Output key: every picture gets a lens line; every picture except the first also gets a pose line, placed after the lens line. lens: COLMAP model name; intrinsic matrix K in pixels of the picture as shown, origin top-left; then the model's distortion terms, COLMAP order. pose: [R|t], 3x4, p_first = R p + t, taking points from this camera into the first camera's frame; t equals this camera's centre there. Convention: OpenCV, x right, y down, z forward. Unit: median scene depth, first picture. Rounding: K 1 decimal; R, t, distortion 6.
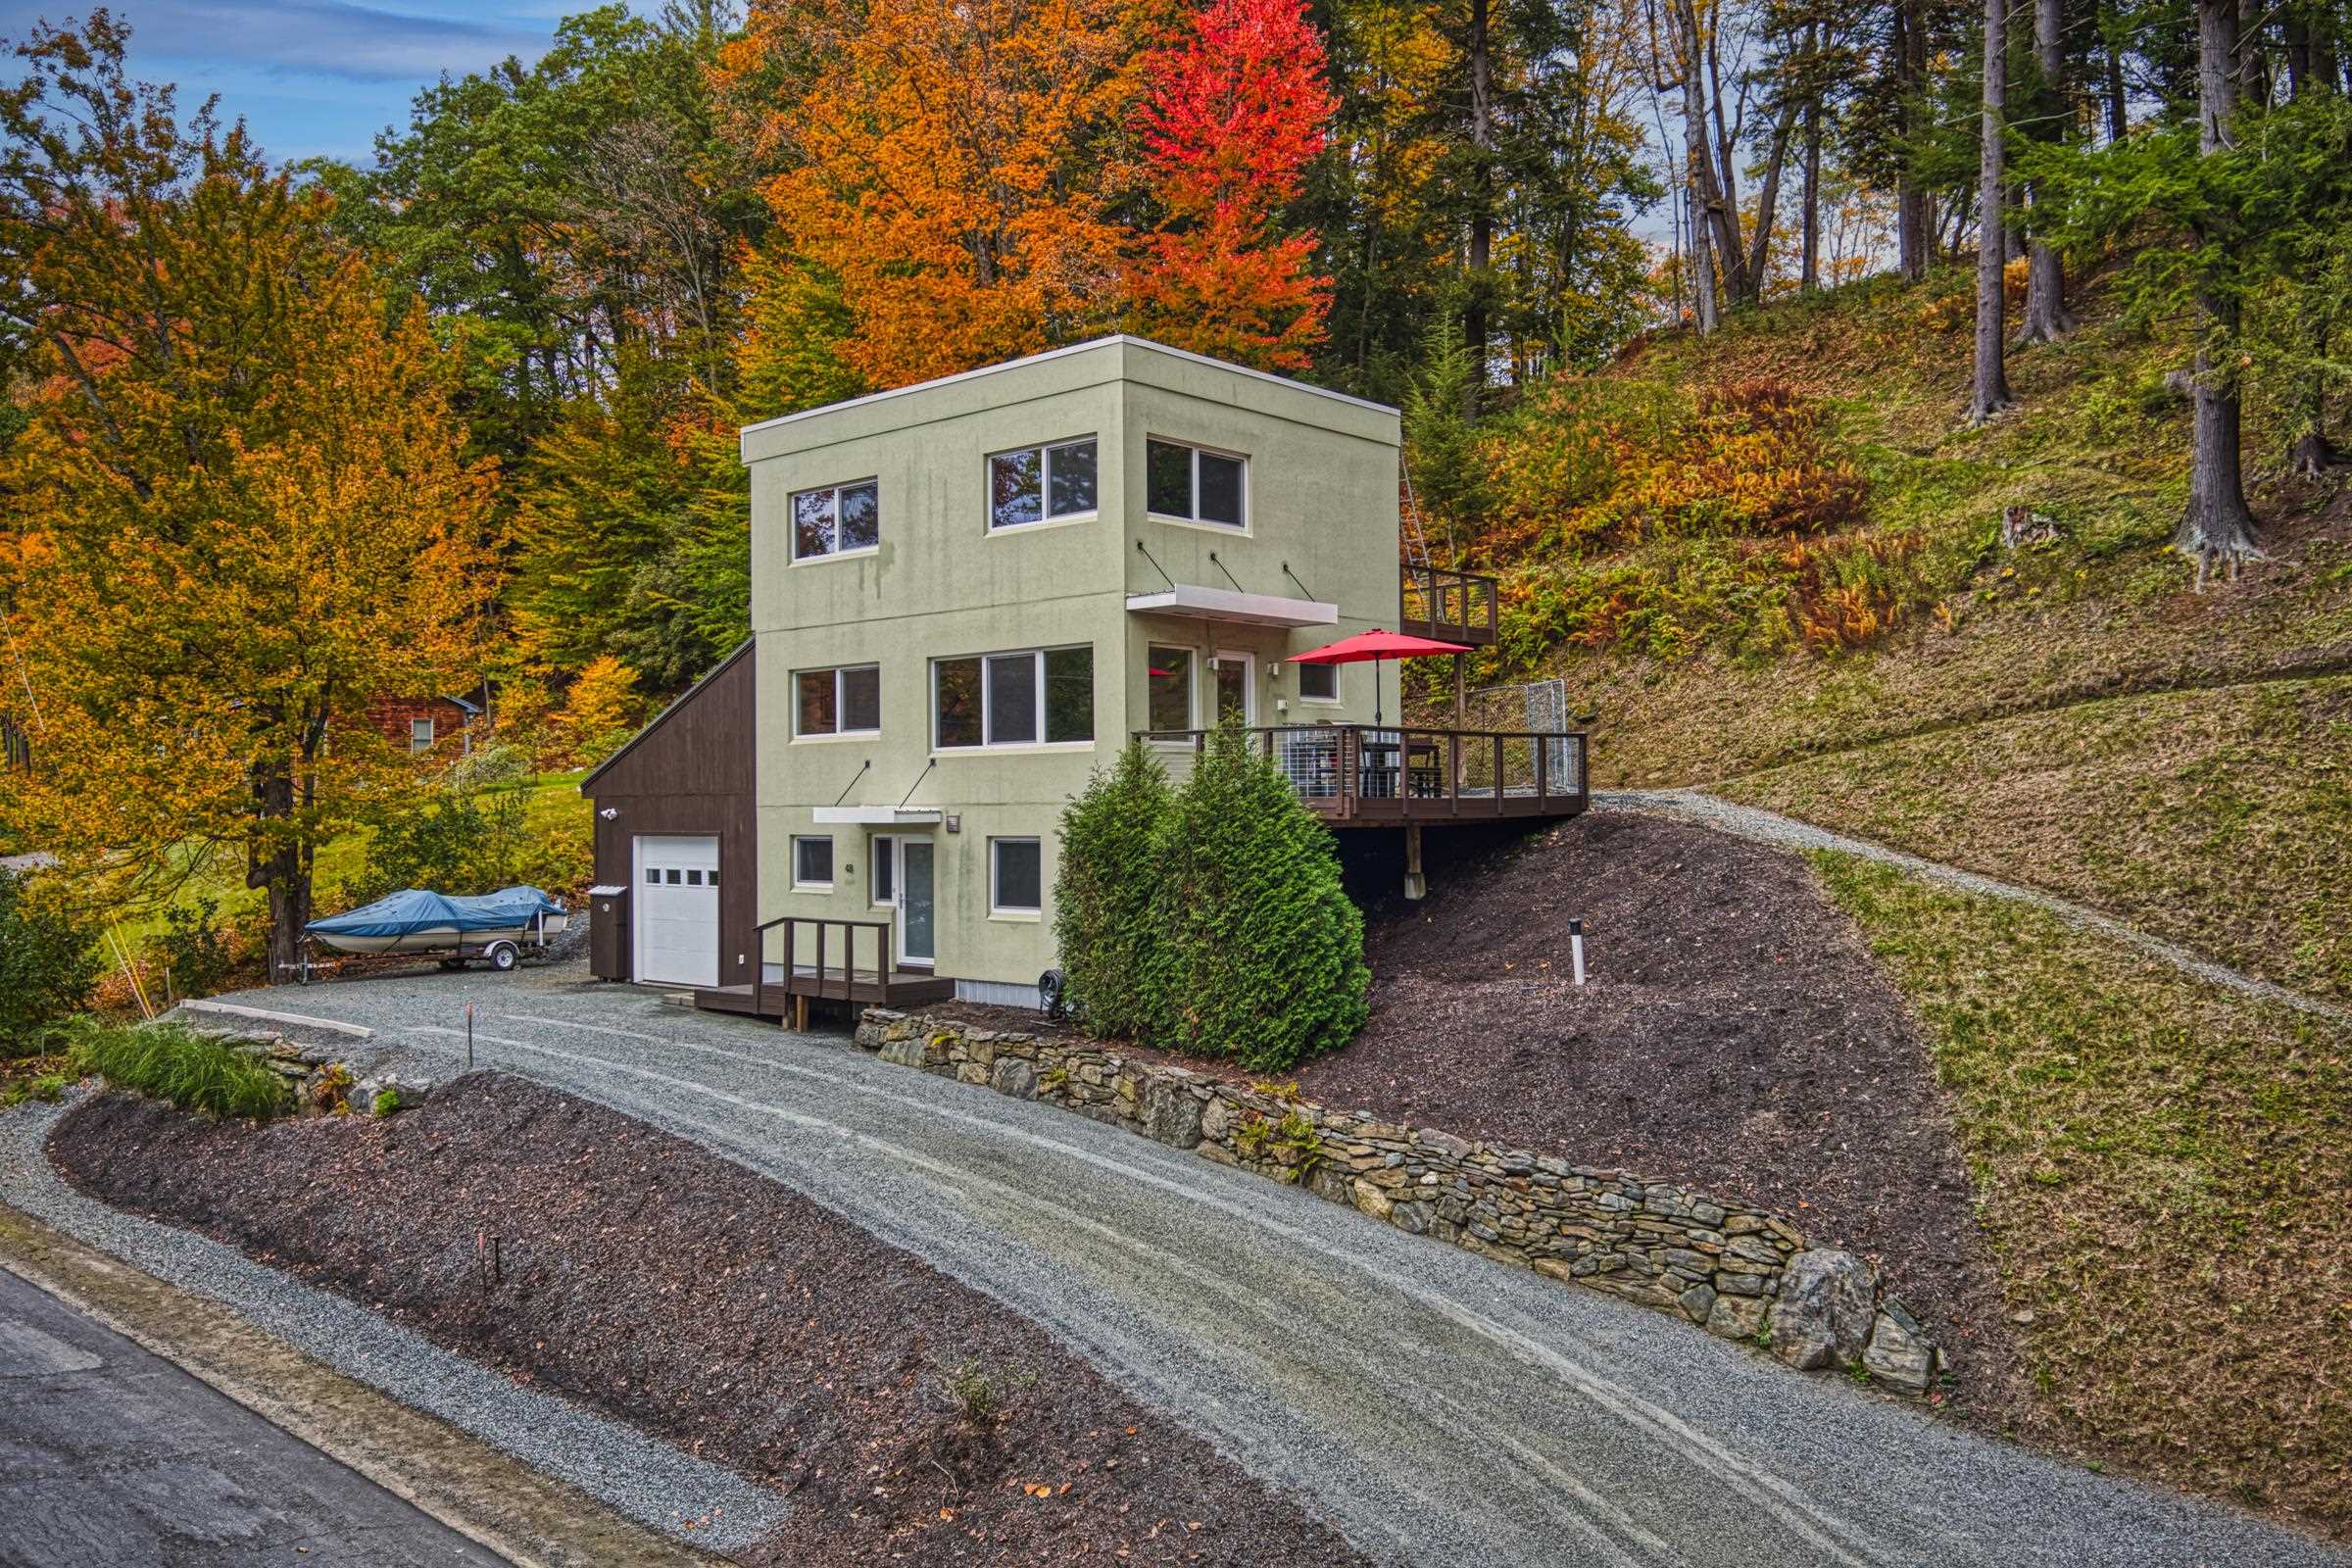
lens RADIAL K [[1822.6, 0, 1169.7], [0, 1822.6, 772.3], [0, 0, 1]] dist [0.020493, -0.120306]
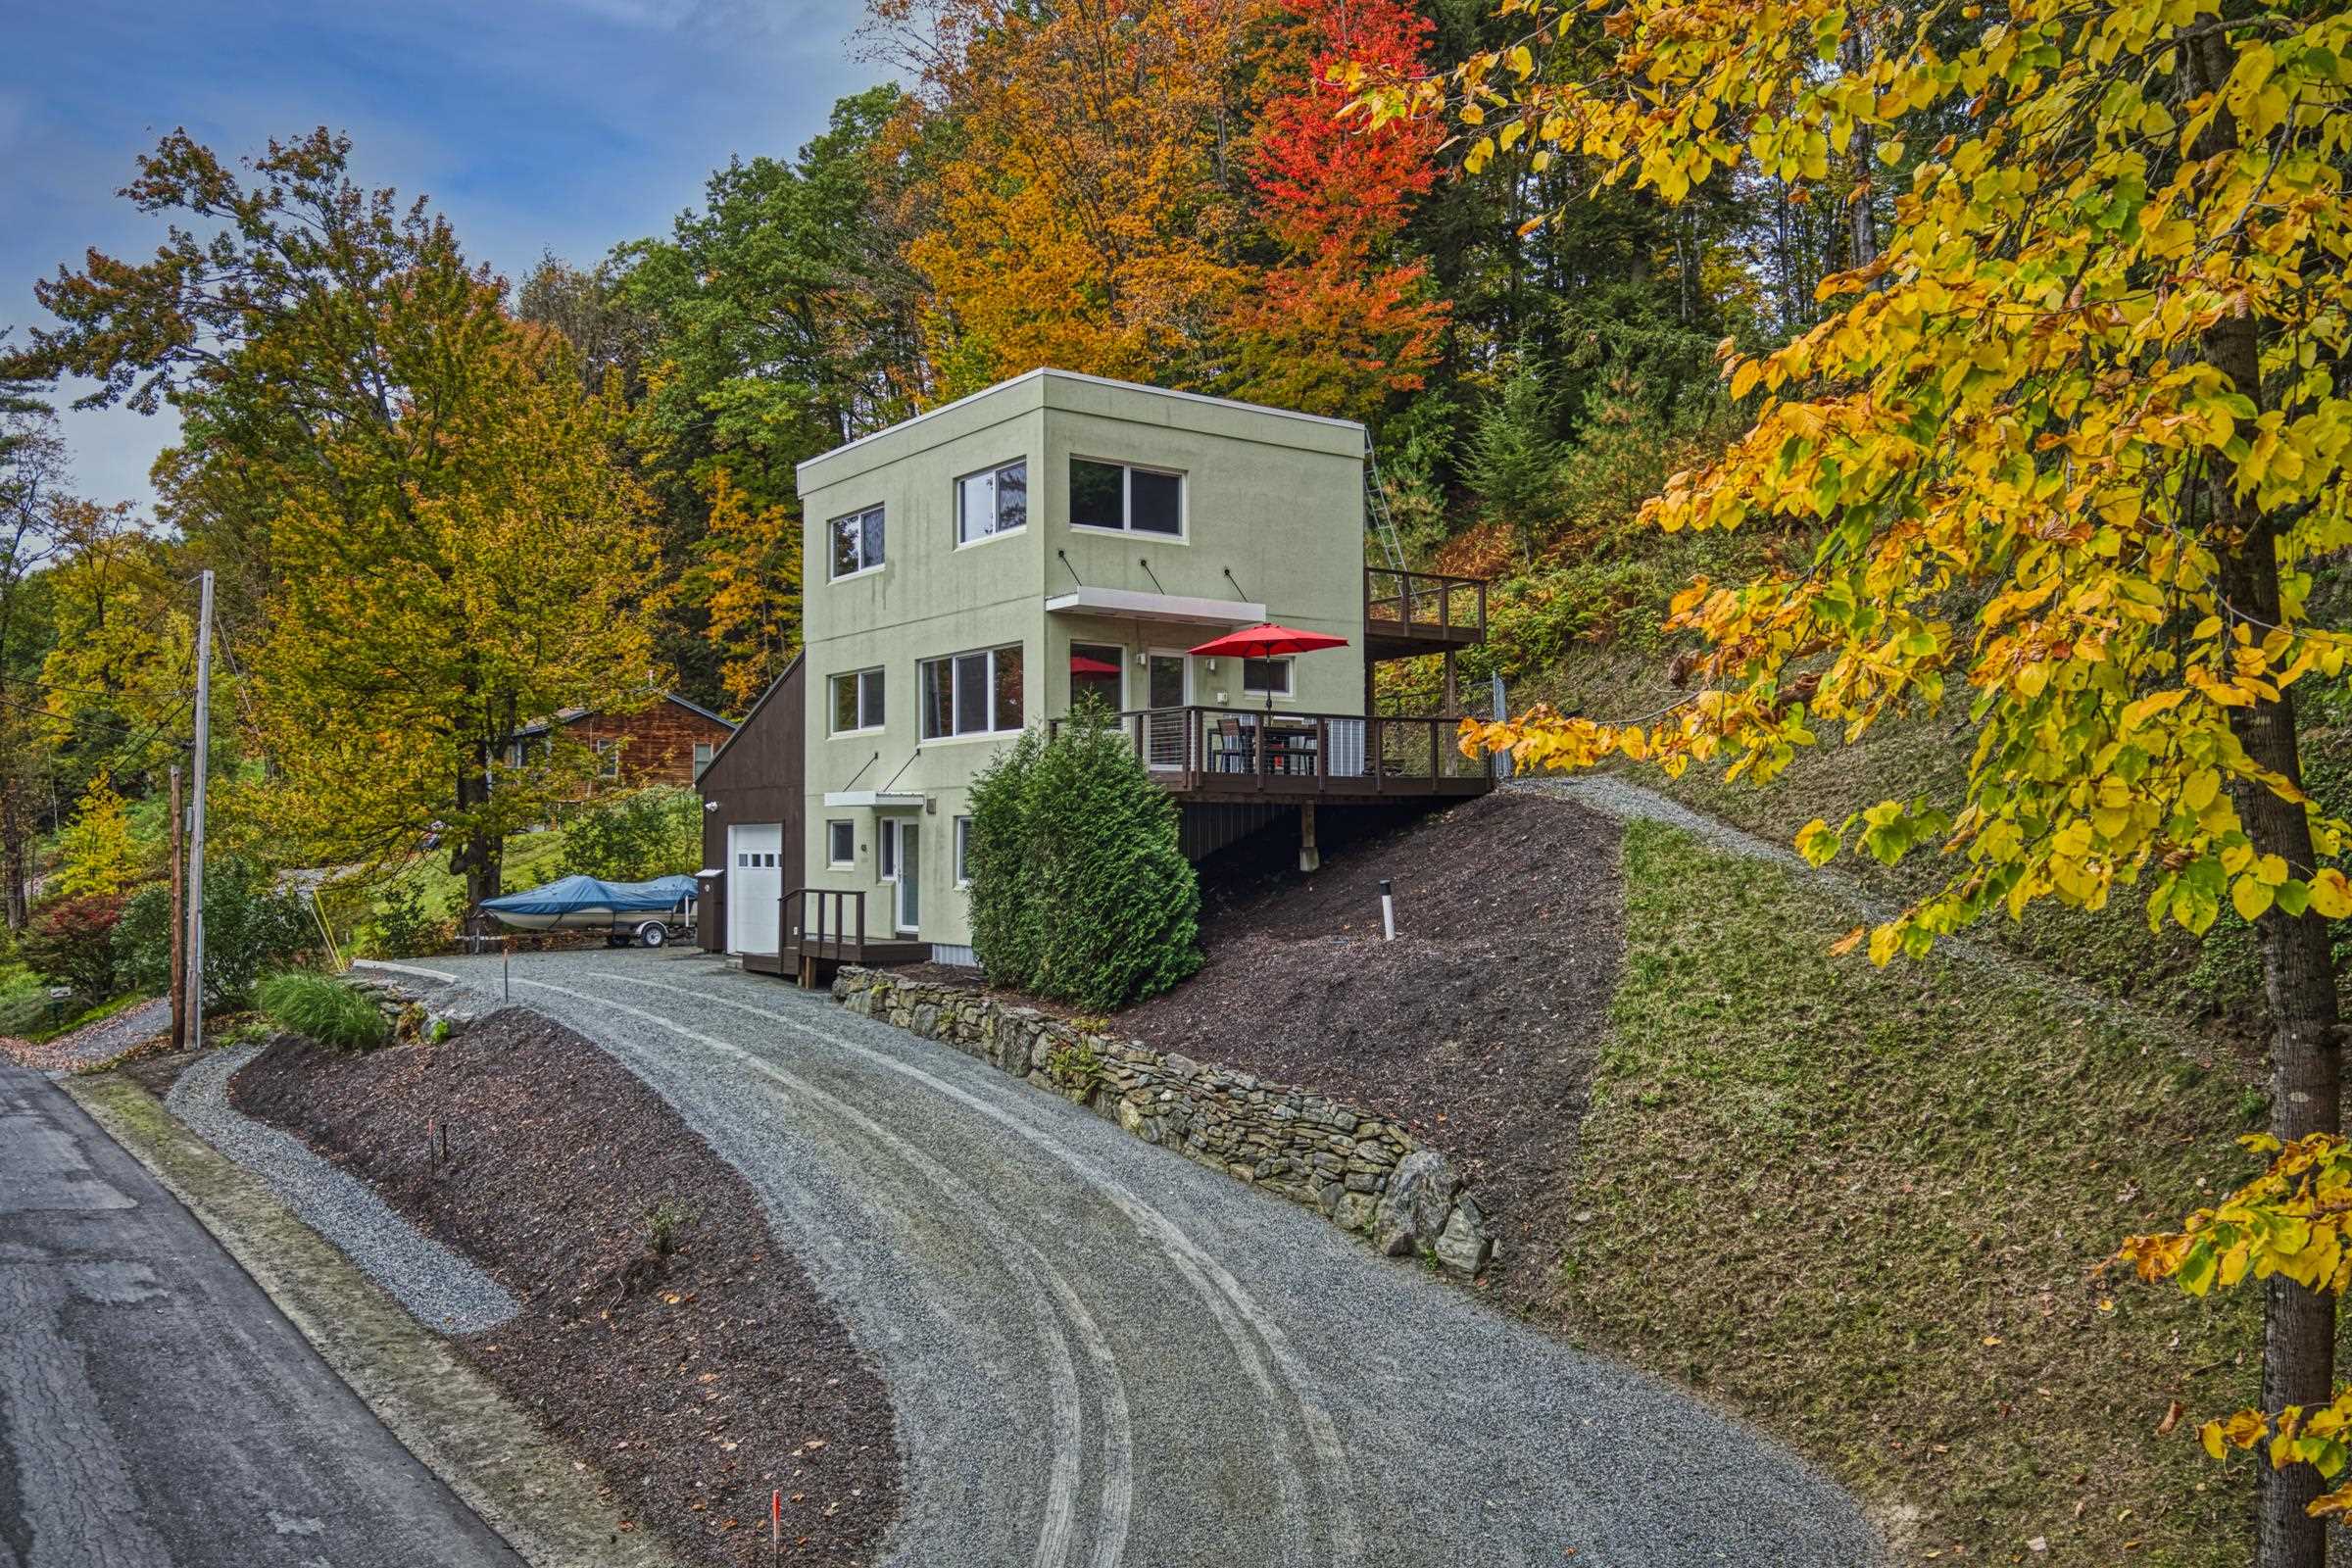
lens RADIAL K [[1822.6, 0, 1178.2], [0, 1822.6, 784.3], [0, 0, 1]] dist [0.020493, -0.120306]
pose [[0.979868, -0.002247, -0.199635, 0.270200], [-0.000584, 0.999900, -0.014120, 0.032455], [0.199647, 0.013952, 0.979769, -0.079911]]
